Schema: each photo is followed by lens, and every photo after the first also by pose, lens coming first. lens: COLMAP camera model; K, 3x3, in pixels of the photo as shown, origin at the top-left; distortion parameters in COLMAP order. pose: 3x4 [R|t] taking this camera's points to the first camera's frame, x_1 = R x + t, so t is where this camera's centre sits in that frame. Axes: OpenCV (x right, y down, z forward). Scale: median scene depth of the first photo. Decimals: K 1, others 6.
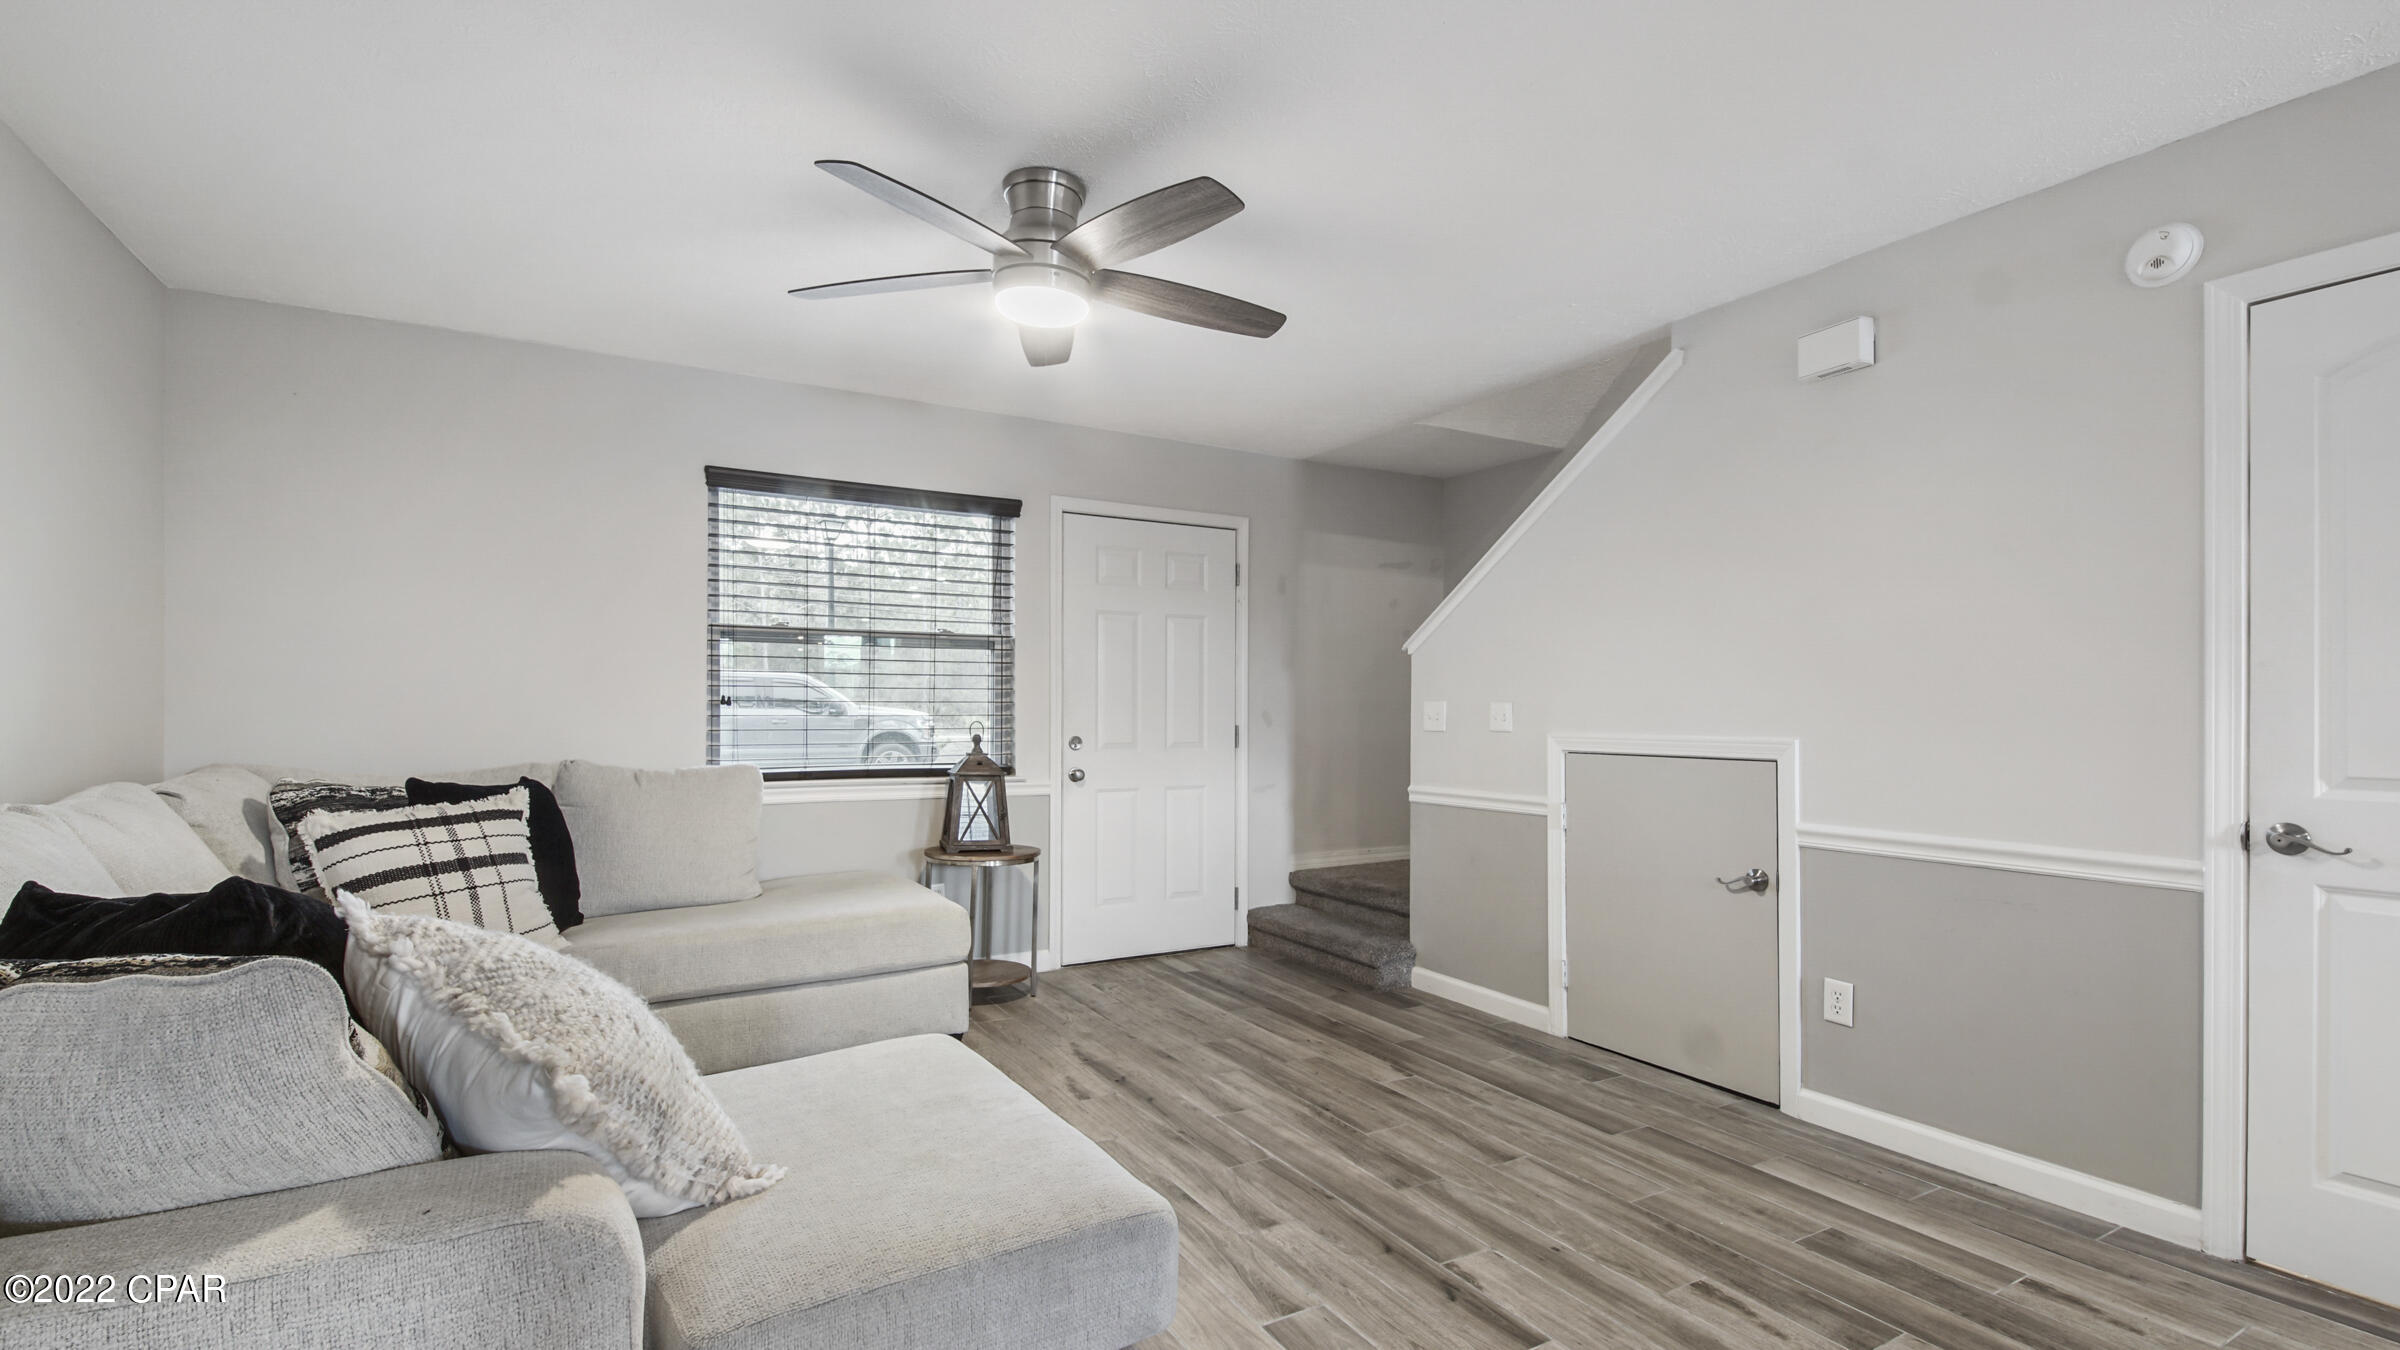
lens RADIAL K [[1054.6, 0, 1184.3], [0, 1054.6, 701.6], [0, 0, 1]] dist [0.024238, -0.015811]
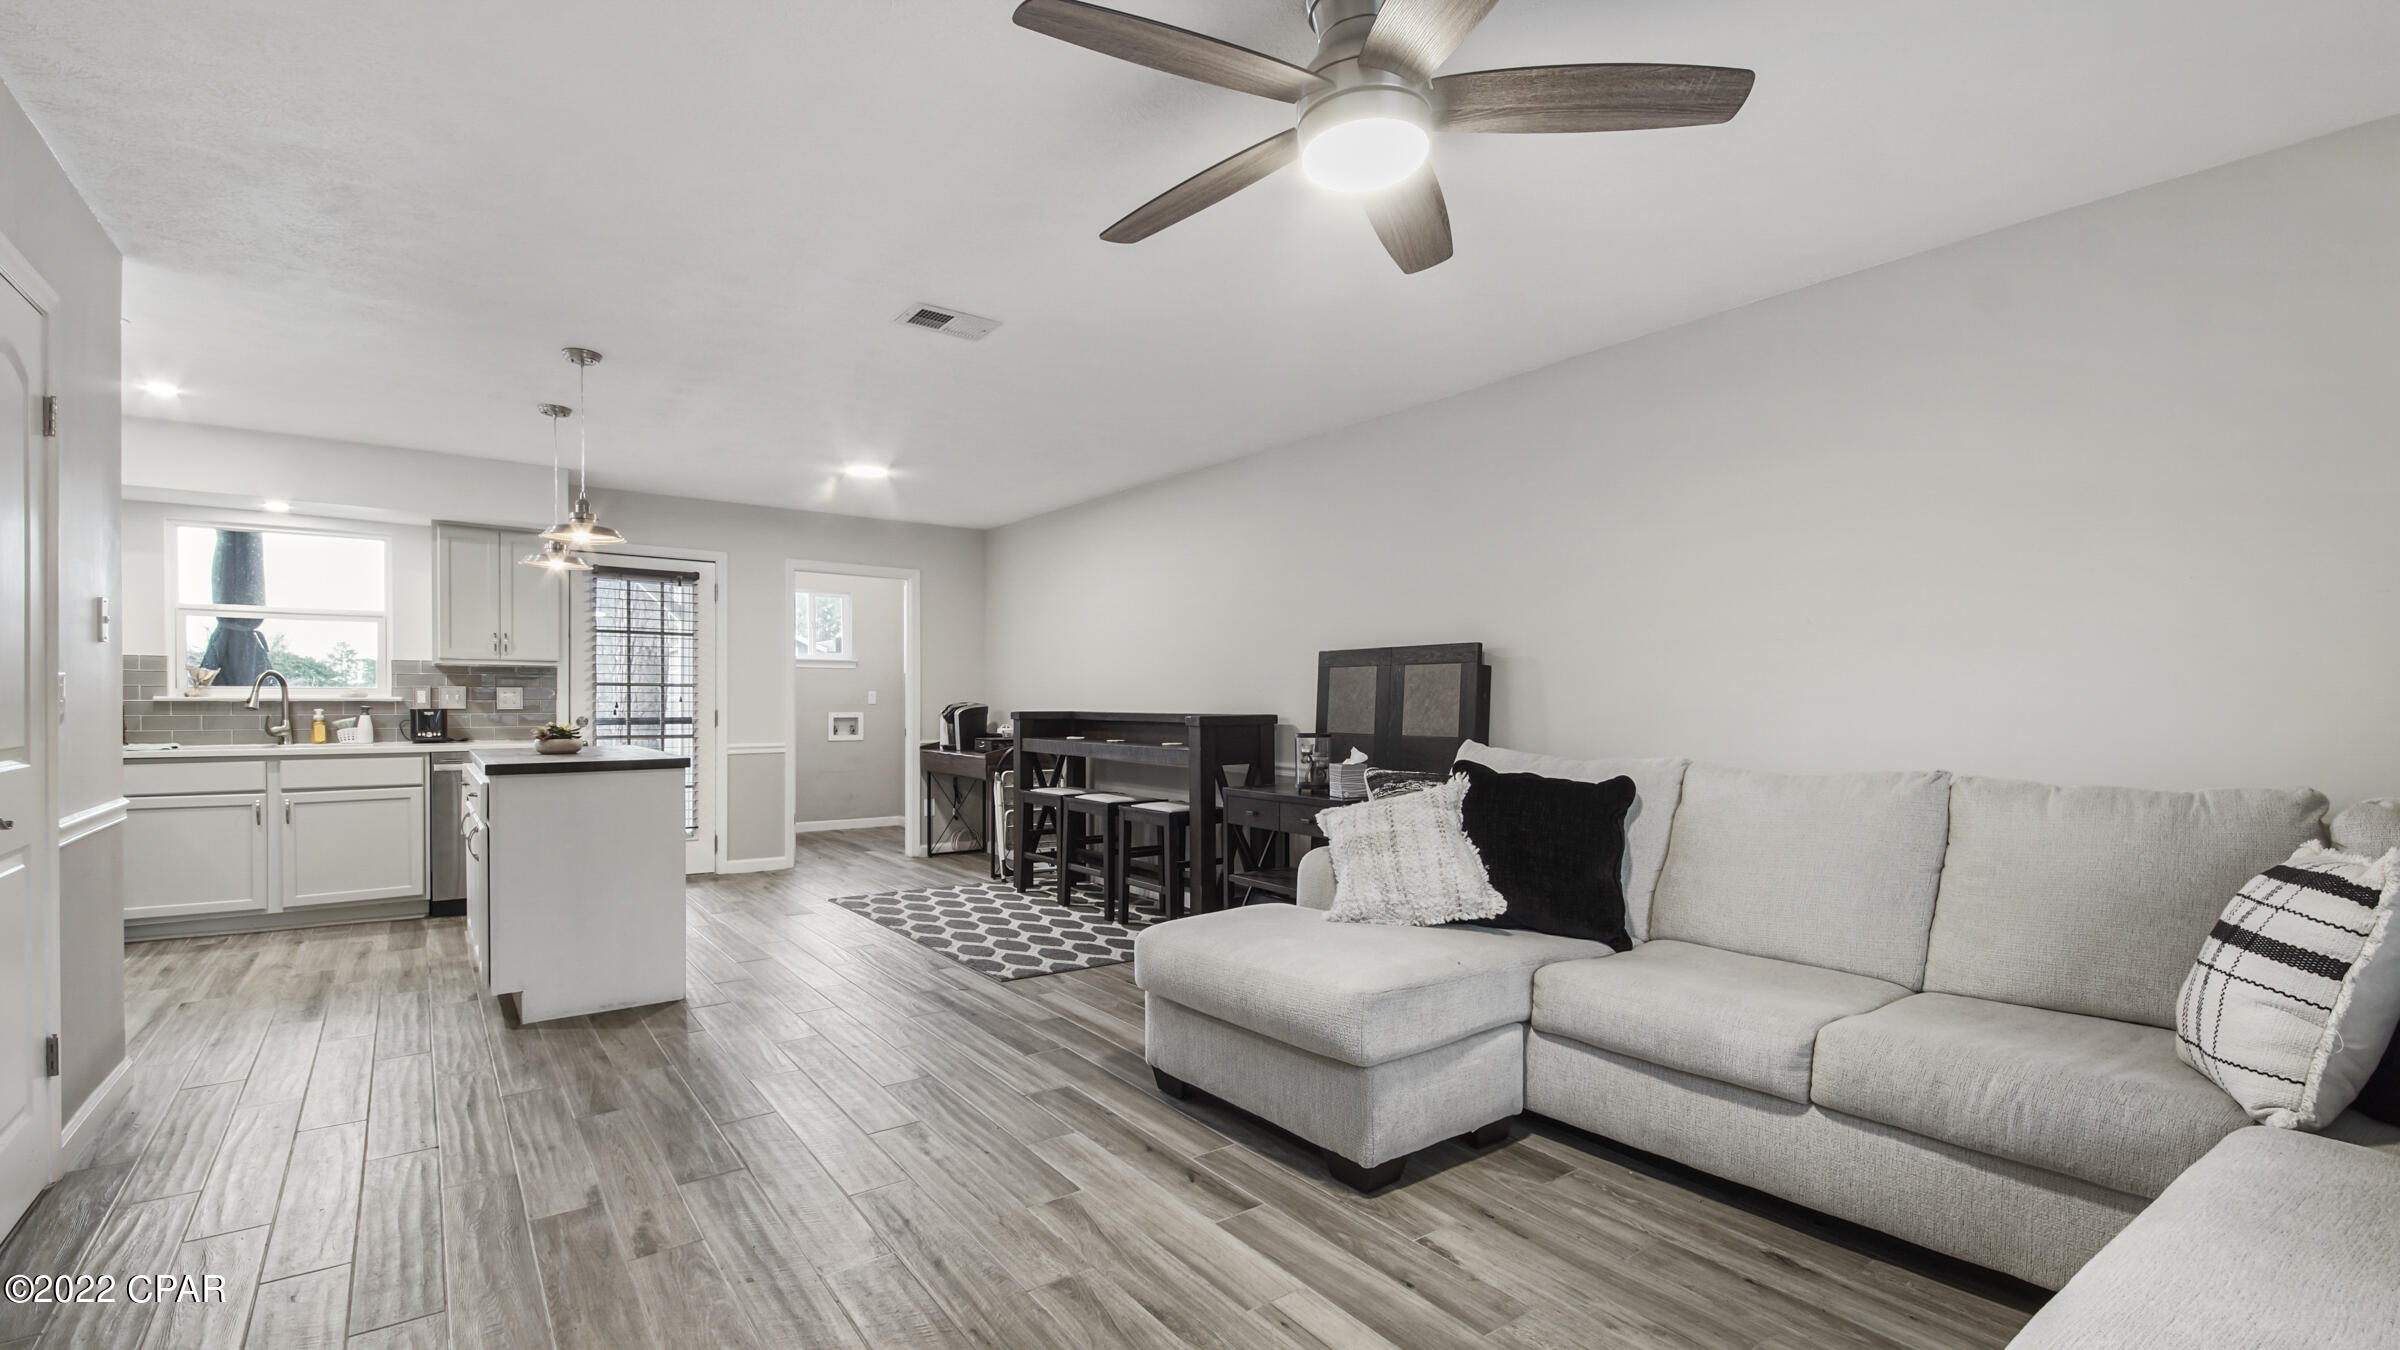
lens RADIAL K [[1054.6, 0, 1206.4], [0, 1054.6, 698.8], [0, 0, 1]] dist [0.024238, -0.015811]
pose [[-0.992089, -0.019090, -0.124079, 0.056243], [-0.018713, 0.999816, -0.004196, 0.005401], [0.124136, -0.001841, -0.992263, 1.367864]]
